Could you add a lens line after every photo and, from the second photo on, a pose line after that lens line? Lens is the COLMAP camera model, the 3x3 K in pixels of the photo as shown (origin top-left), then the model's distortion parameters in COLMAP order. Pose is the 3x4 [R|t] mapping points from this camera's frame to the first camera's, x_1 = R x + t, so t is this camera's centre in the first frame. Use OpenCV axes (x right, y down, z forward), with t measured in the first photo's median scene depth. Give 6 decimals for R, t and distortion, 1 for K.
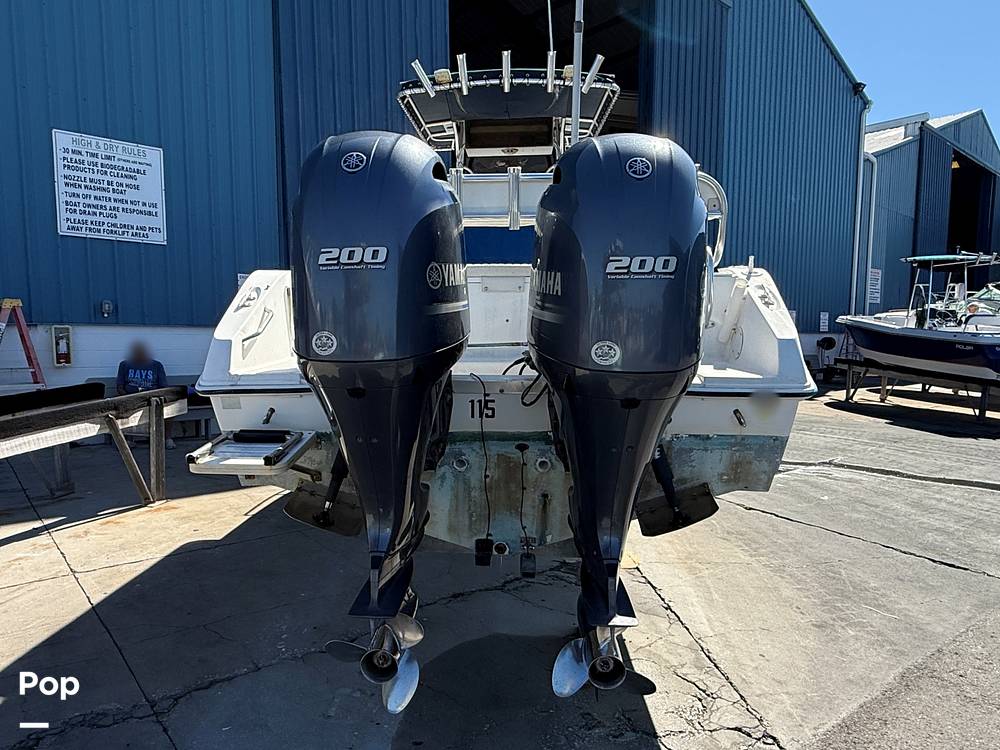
lens RADIAL K [[600.2, 0, 509.9], [0, 600.2, 382.9], [0, 0, 1]] dist [-0.011784, 0.008673]
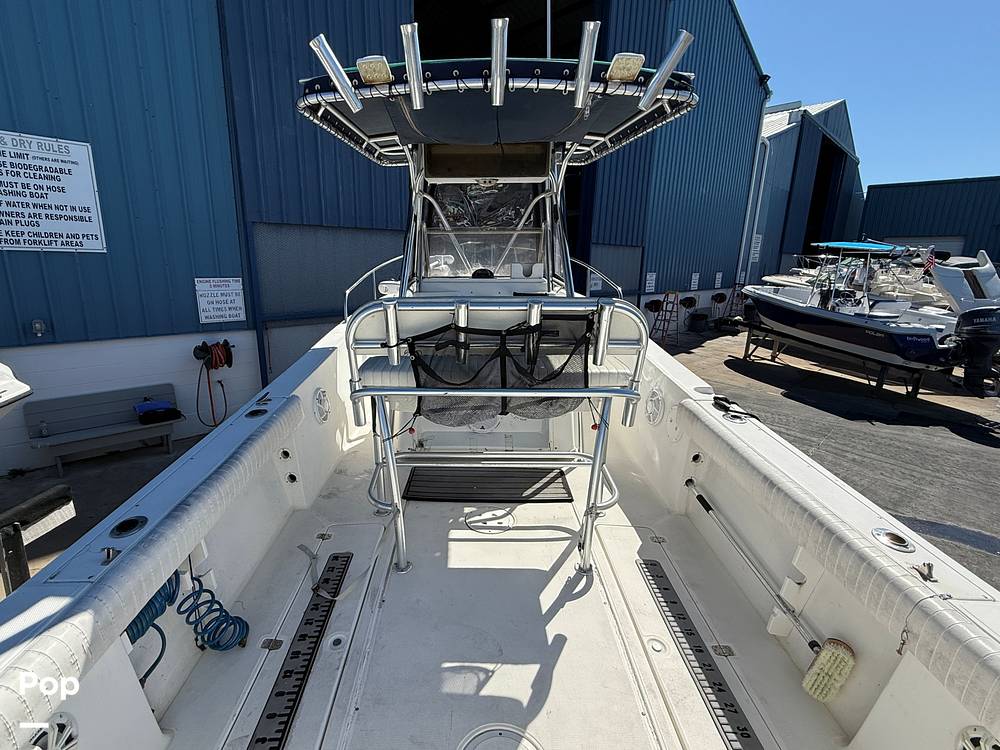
lens RADIAL K [[443.4, 0, 472.2], [0, 443.4, 369.8], [0, 0, 1]] dist [0.000127, -0.001336]
pose [[0.999797, 0.011406, 0.016636, -0.016083], [-0.013522, 0.990994, 0.133225, -0.160707], [-0.014966, -0.133423, 0.990946, 0.304905]]
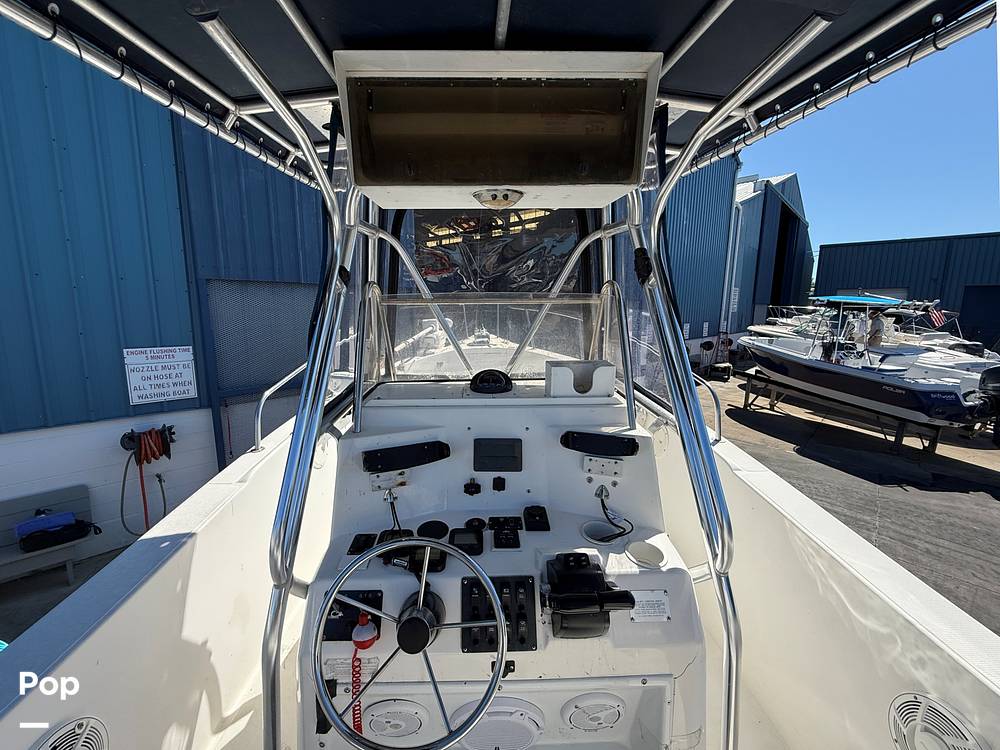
lens RADIAL K [[404.0, 0, 494.1], [0, 404.0, 377.1], [0, 0, 1]] dist [0.001510, 0.000707]
pose [[0.998449, 0.000889, 0.055672, -0.009306], [-0.003939, 0.998494, 0.054713, -0.207208], [-0.055540, -0.054848, 0.996949, 0.532558]]
